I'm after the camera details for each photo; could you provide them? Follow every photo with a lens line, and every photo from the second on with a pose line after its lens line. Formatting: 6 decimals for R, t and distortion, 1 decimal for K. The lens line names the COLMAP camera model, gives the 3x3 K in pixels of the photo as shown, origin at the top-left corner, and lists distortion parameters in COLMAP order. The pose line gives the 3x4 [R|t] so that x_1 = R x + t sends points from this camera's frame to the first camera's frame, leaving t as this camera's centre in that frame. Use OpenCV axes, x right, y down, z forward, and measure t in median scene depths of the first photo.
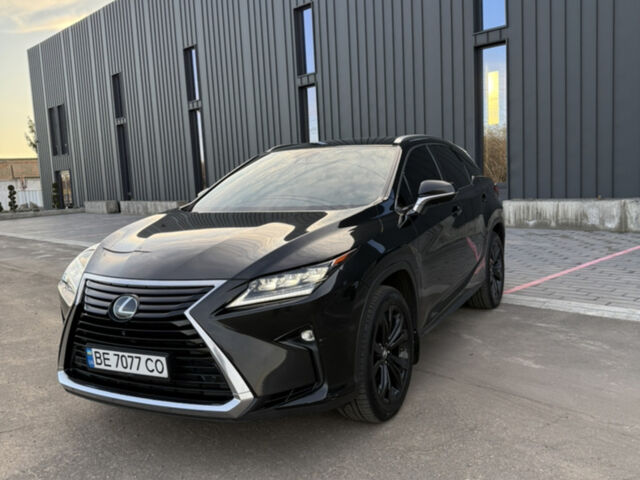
lens RADIAL K [[588.6, 0, 325.6], [0, 588.6, 241.4], [0, 0, 1]] dist [0.112522, -0.254869]
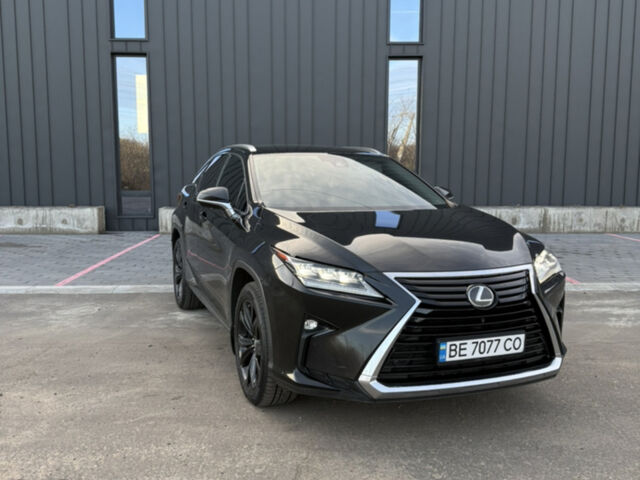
lens RADIAL K [[582.1, 0, 315.7], [0, 582.1, 237.0], [0, 0, 1]] dist [0.131877, -0.247532]
pose [[0.665400, -0.027275, 0.745988, -1.076547], [0.045815, 0.998941, -0.004342, -0.003471], [-0.745080, 0.037067, 0.665945, 0.419061]]
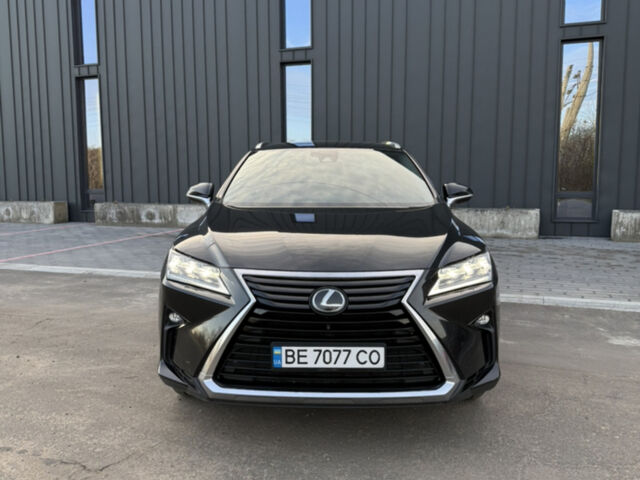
lens RADIAL K [[582.1, 0, 315.7], [0, 582.1, 237.0], [0, 0, 1]] dist [0.131877, -0.247532]
pose [[0.898486, 0.002072, 0.438997, -0.631321], [0.006065, 0.999835, -0.017134, 0.019443], [-0.438960, 0.018057, 0.898325, 0.123878]]
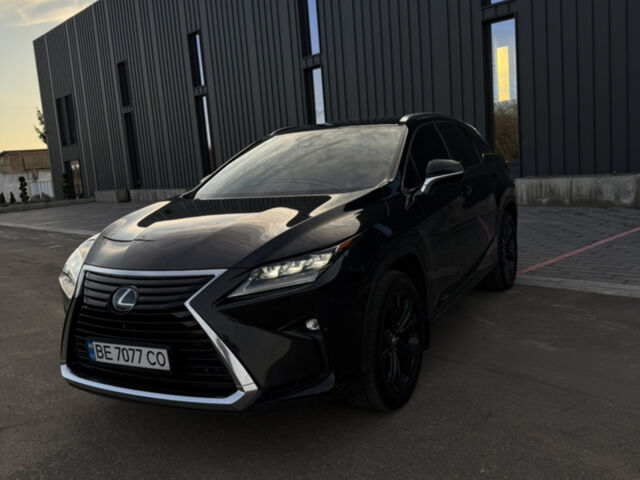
lens RADIAL K [[589.0, 0, 320.0], [0, 589.0, 240.0], [0, 0, 1]] dist [0.113868, -0.257312]
pose [[0.999306, -0.024720, -0.027871, 0.009857], [0.025428, 0.999355, 0.025346, -0.002014], [0.027226, -0.026037, 0.999290, 0.031291]]
